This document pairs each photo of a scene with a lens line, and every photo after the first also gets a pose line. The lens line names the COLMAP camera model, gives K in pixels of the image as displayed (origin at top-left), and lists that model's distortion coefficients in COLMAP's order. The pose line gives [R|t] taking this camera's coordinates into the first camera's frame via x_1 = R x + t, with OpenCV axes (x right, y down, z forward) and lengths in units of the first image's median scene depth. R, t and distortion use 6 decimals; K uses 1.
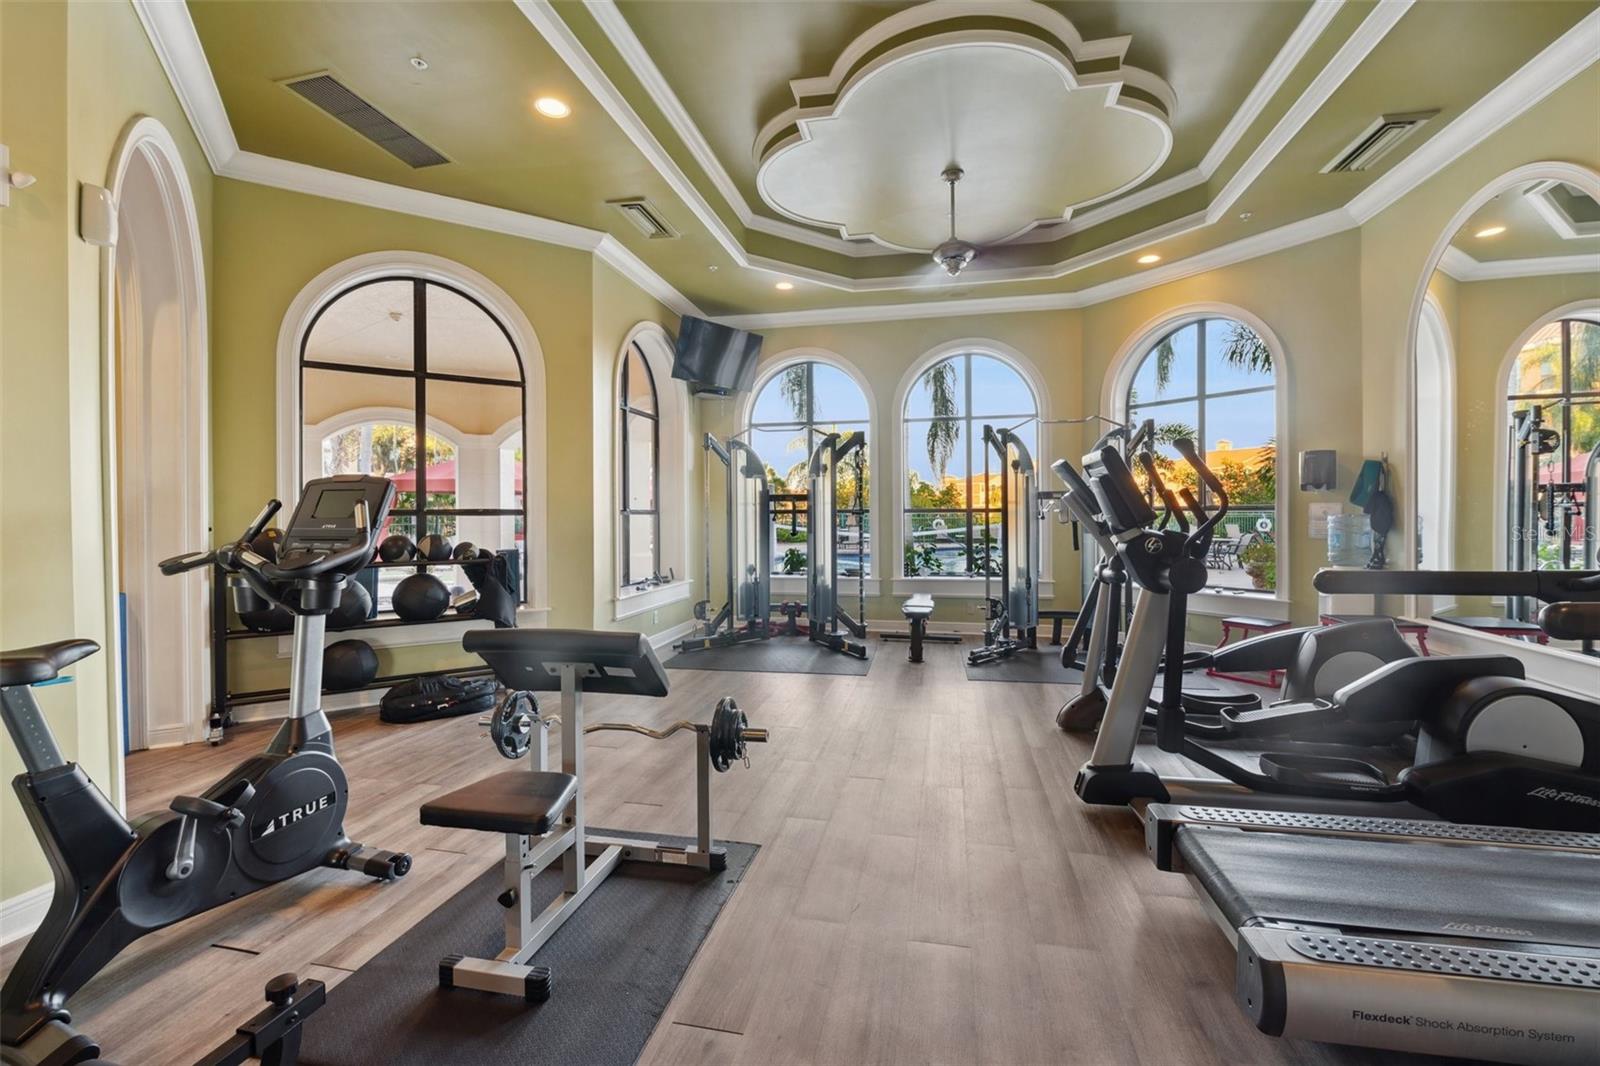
lens RADIAL K [[676.7, 0, 800.0], [0, 676.7, 533.0], [0, 0, 1]] dist [0.000783, -0.000075]
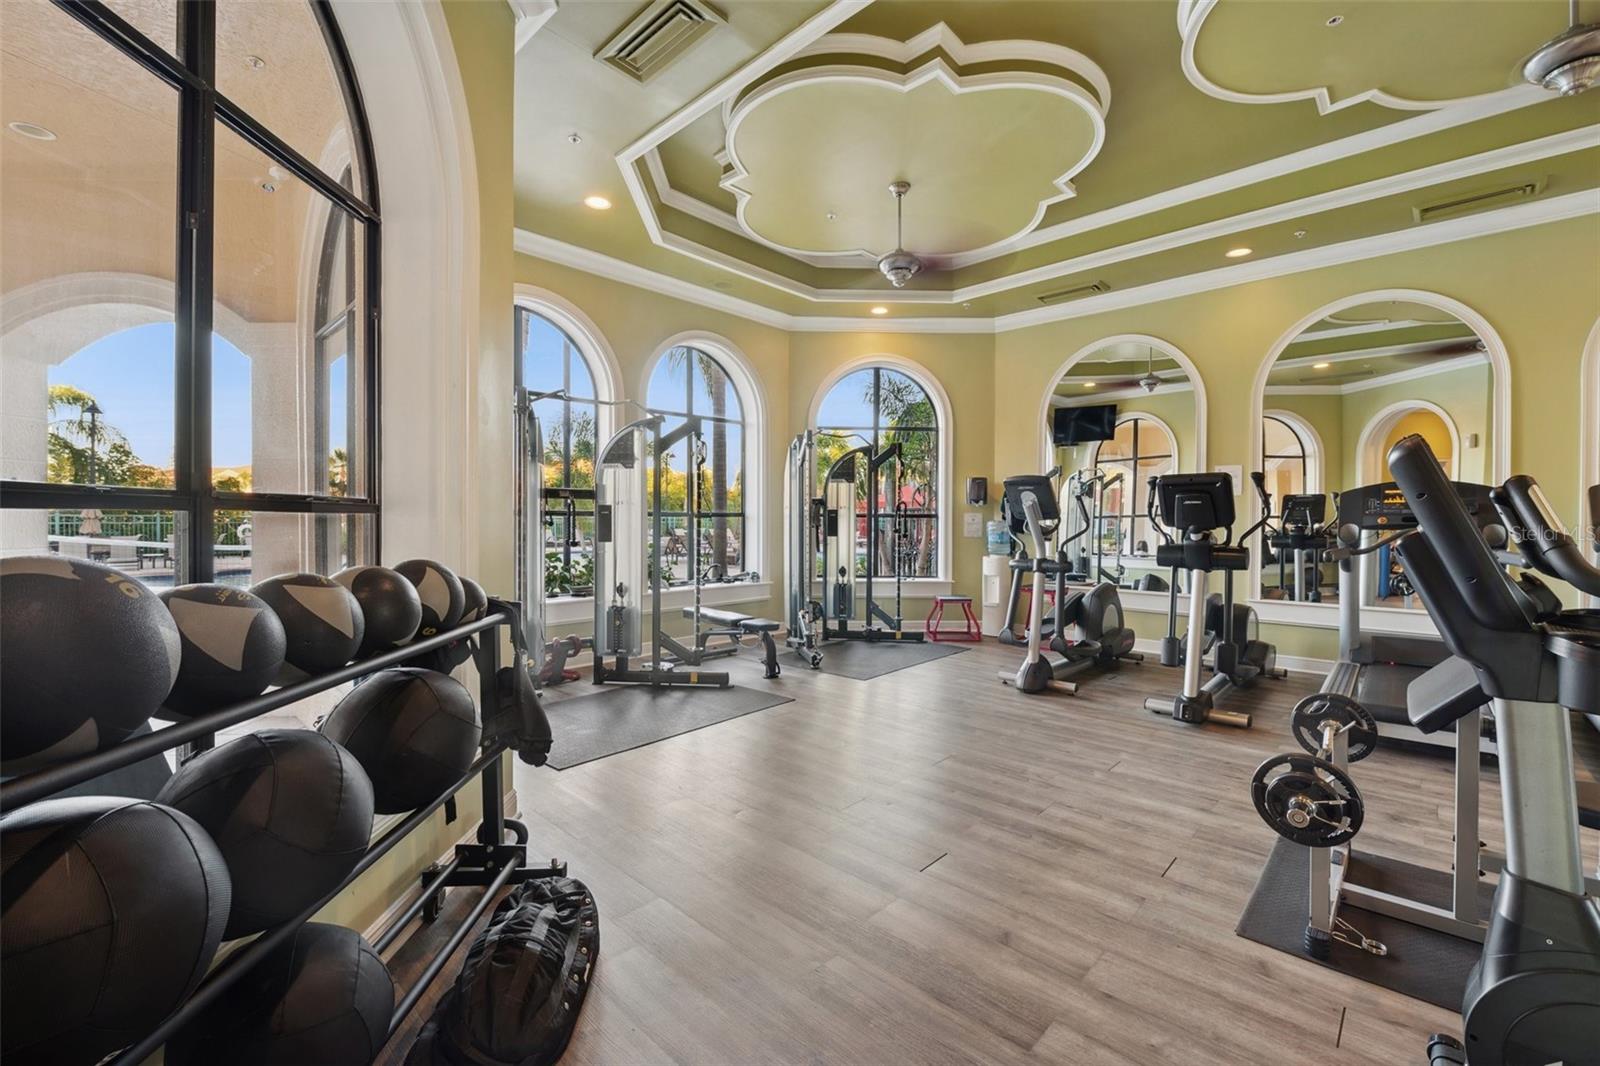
lens RADIAL K [[676.7, 0, 800.0], [0, 676.7, 533.0], [0, 0, 1]] dist [0.000783, -0.000075]
pose [[0.531178, -0.009591, 0.847206, -0.579164], [0.017042, 0.999855, 0.000634, -0.008239], [-0.847089, 0.014101, 0.531264, 0.471773]]
